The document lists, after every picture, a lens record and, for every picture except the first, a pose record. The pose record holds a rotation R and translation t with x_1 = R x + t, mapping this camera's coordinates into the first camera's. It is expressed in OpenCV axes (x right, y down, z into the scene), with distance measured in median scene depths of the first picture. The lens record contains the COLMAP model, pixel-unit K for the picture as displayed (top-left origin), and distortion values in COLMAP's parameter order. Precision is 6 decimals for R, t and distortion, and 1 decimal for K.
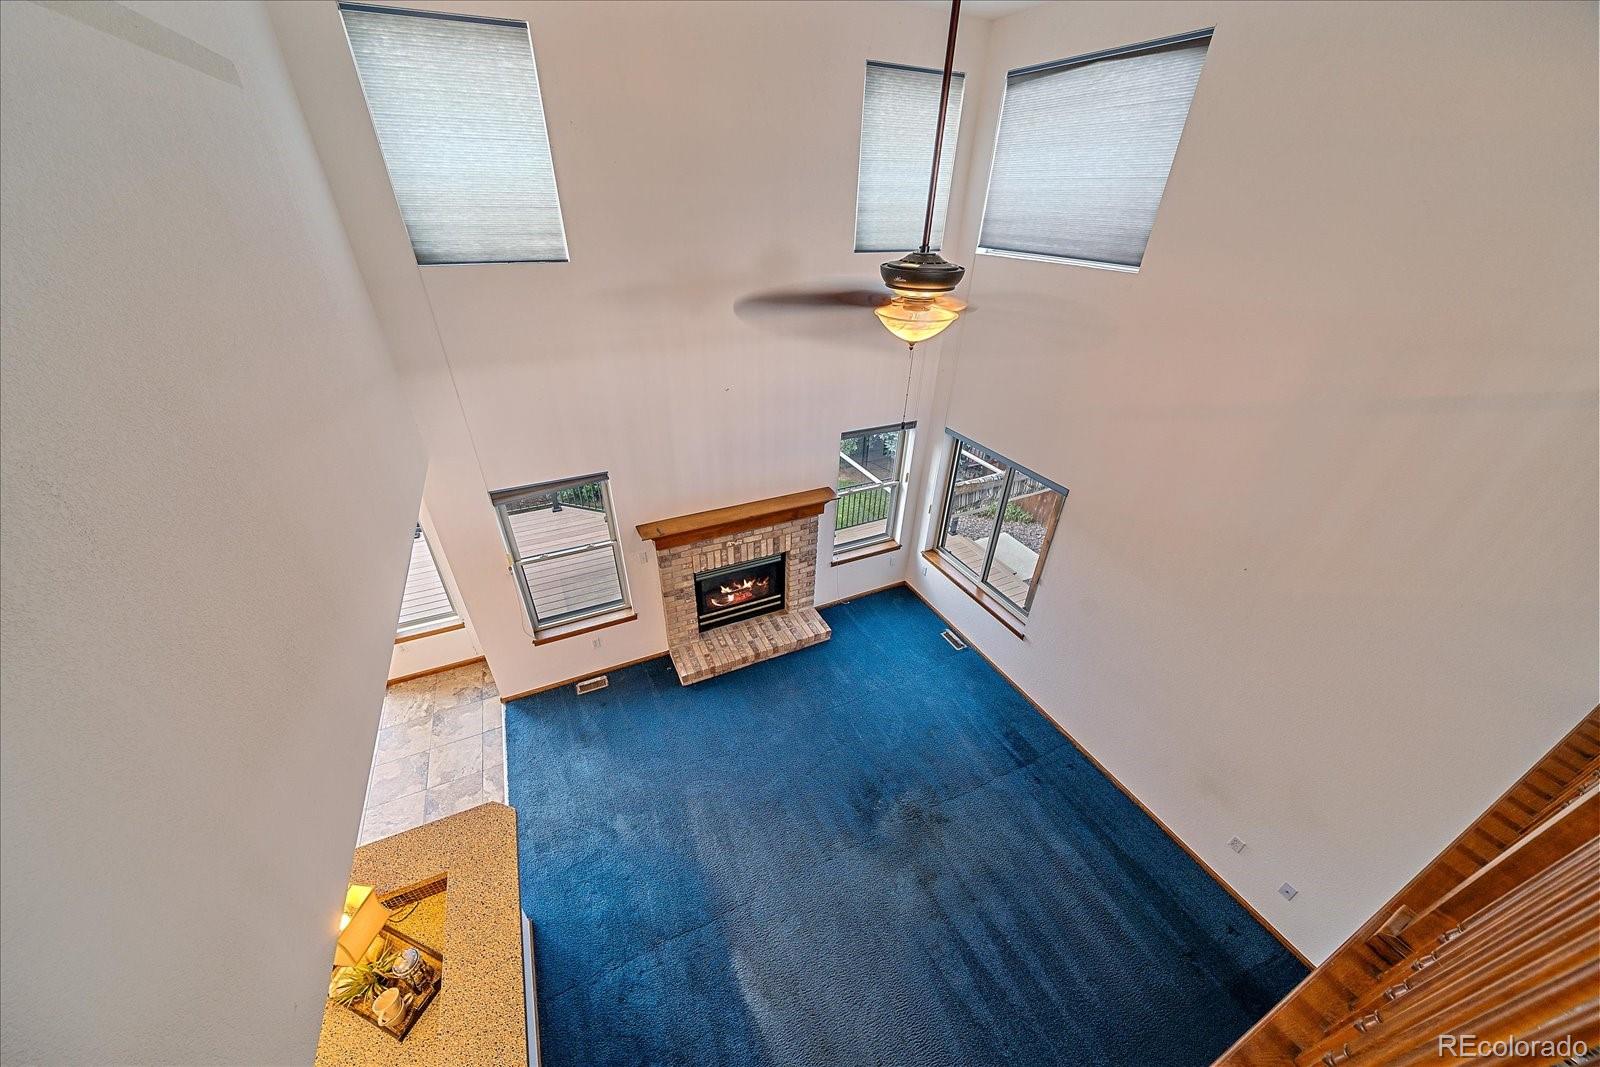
lens RADIAL K [[548.5, 0, 785.6], [0, 548.5, 559.9], [0, 0, 1]] dist [-0.008338, 0.000100]
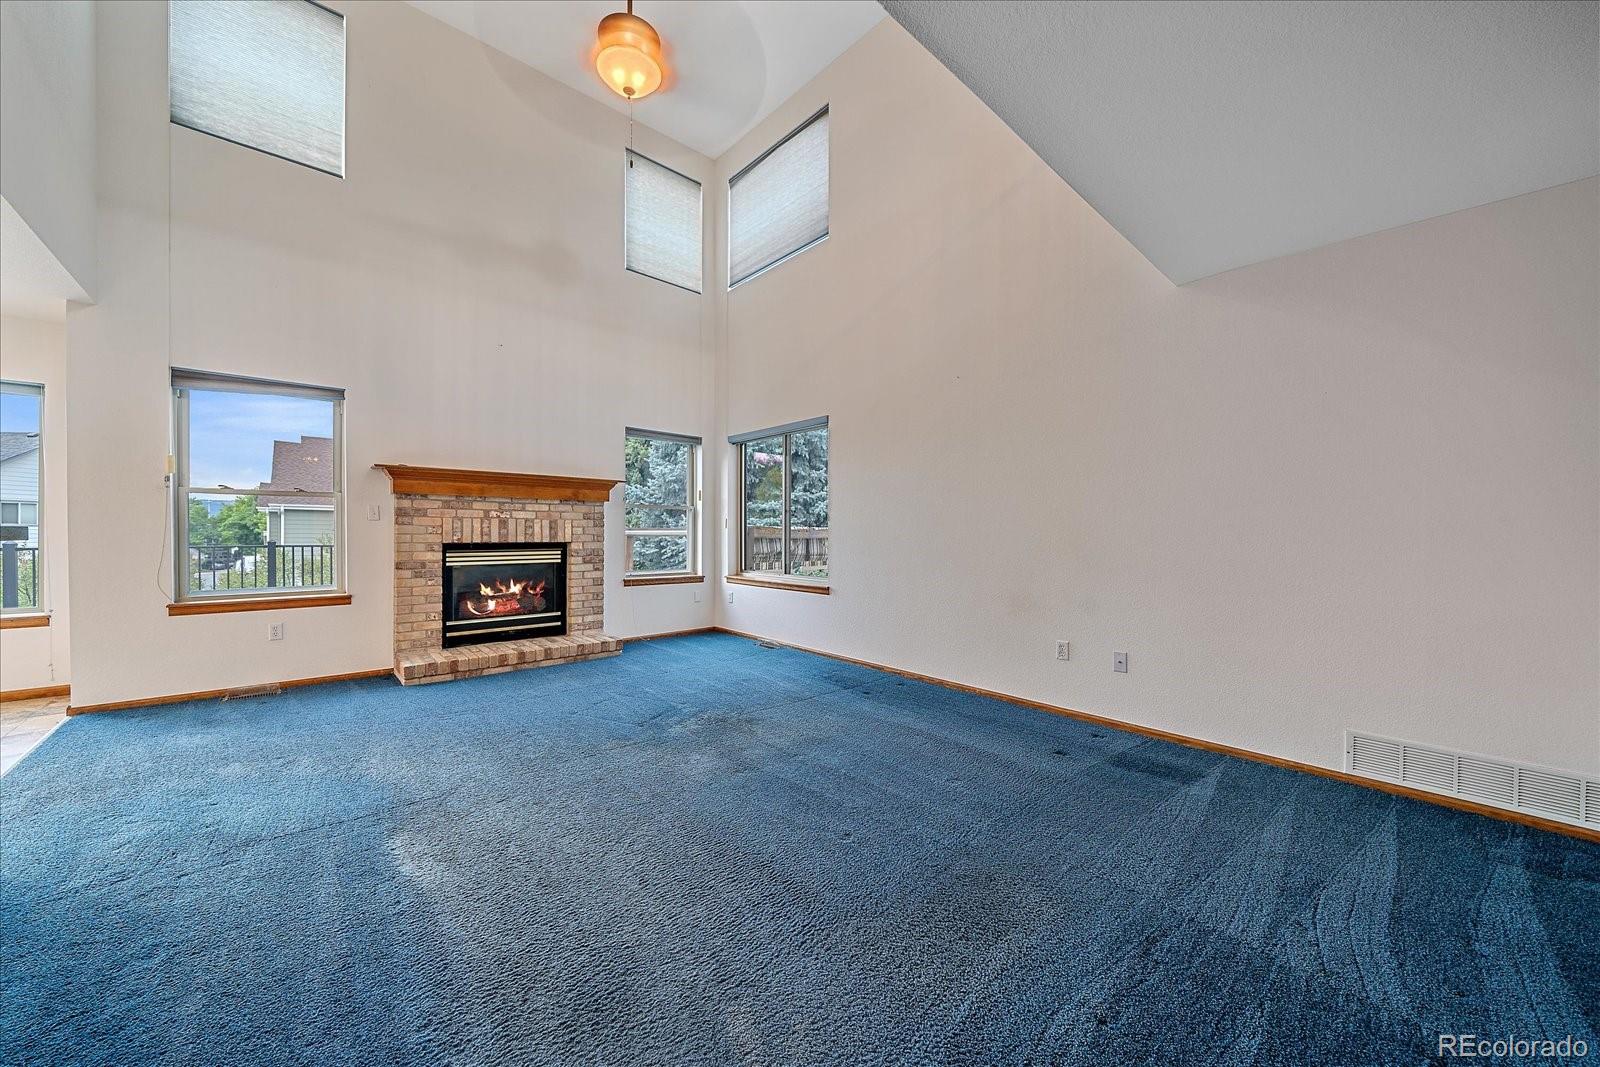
lens RADIAL K [[585.4, 0, 786.8], [0, 585.4, 536.1], [0, 0, 1]] dist [0.001075, 0.000228]
pose [[0.960716, -0.007622, 0.277428, 0.084205], [0.156239, 0.841027, -0.517941, 0.538253], [-0.229376, 0.540939, 0.809179, 0.153540]]
